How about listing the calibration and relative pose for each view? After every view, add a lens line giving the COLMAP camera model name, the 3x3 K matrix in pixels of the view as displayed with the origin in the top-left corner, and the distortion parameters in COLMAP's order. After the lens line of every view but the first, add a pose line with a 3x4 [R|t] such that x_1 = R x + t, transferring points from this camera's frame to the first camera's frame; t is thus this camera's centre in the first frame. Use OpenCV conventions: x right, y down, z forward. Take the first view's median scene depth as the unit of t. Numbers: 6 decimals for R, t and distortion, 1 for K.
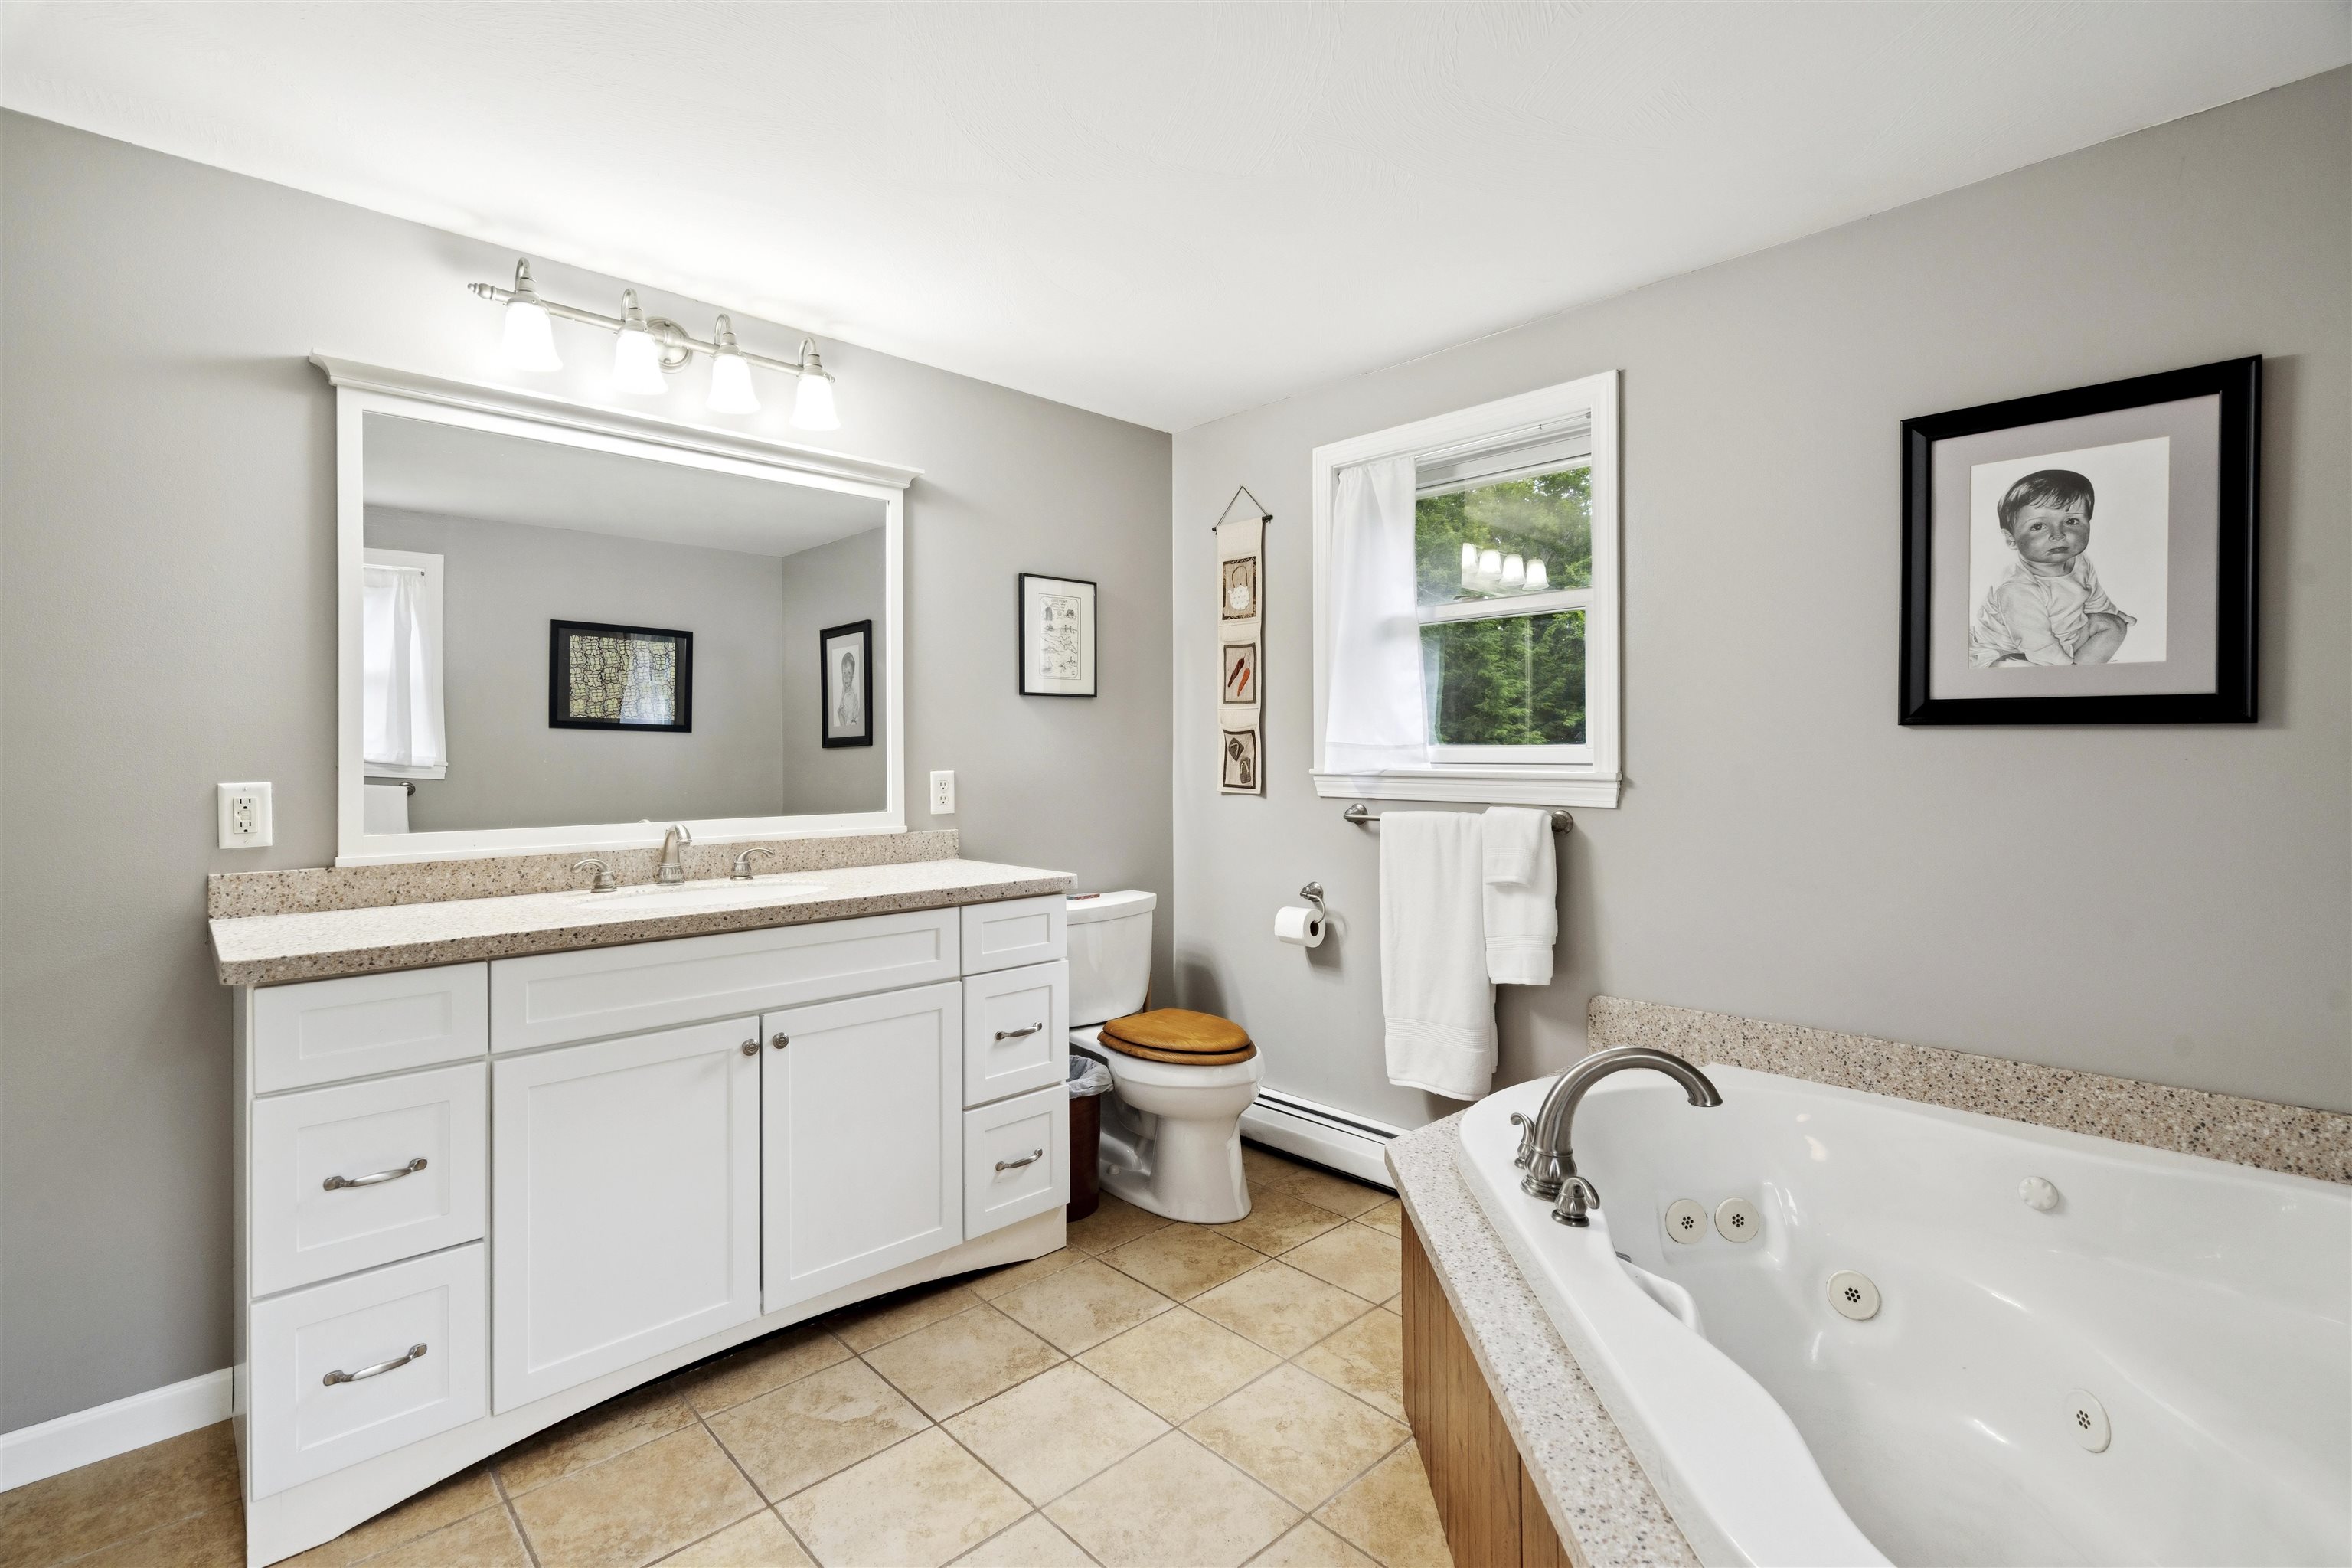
lens RADIAL K [[1070.6, 0, 1171.8], [0, 1070.6, 758.8], [0, 0, 1]] dist [-0.001865, 0.001208]
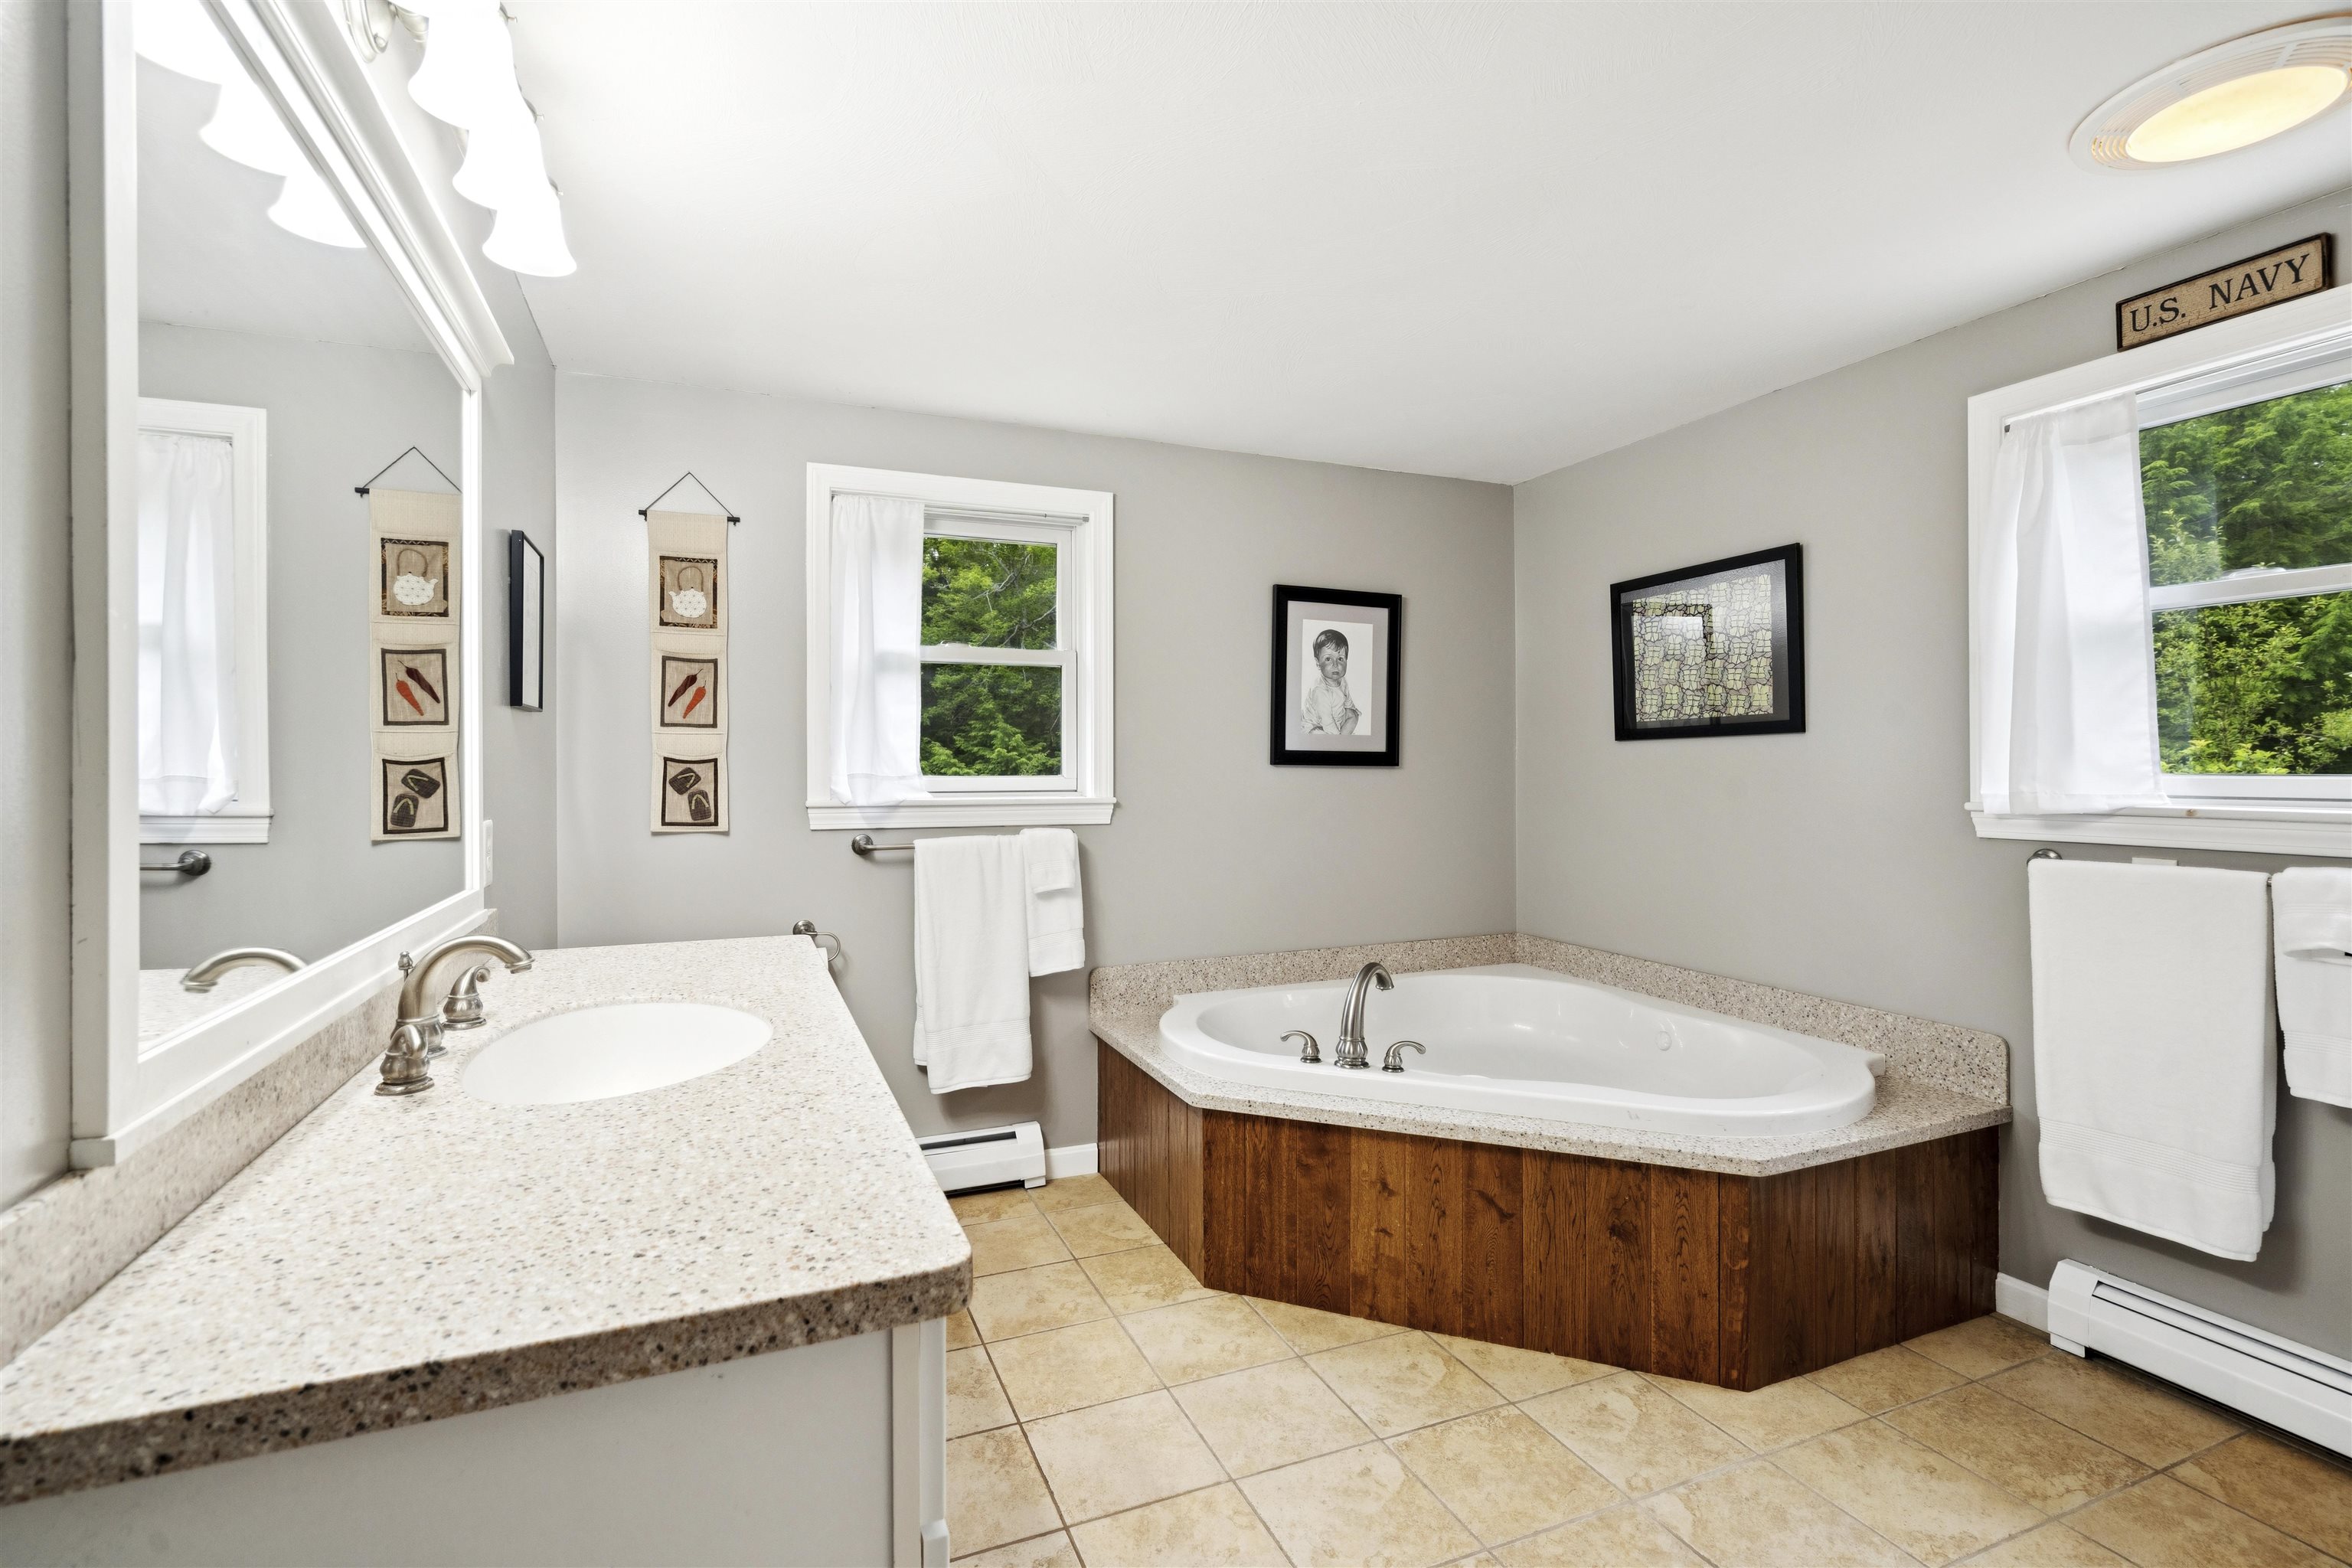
lens RADIAL K [[1070.6, 0, 1167.4], [0, 1070.6, 784.0], [0, 0, 1]] dist [-0.001865, 0.001208]
pose [[0.364849, -0.015319, 0.930941, -0.946782], [0.005993, 0.999883, 0.014105, -0.025764], [-0.931048, 0.000432, 0.364898, 0.536117]]
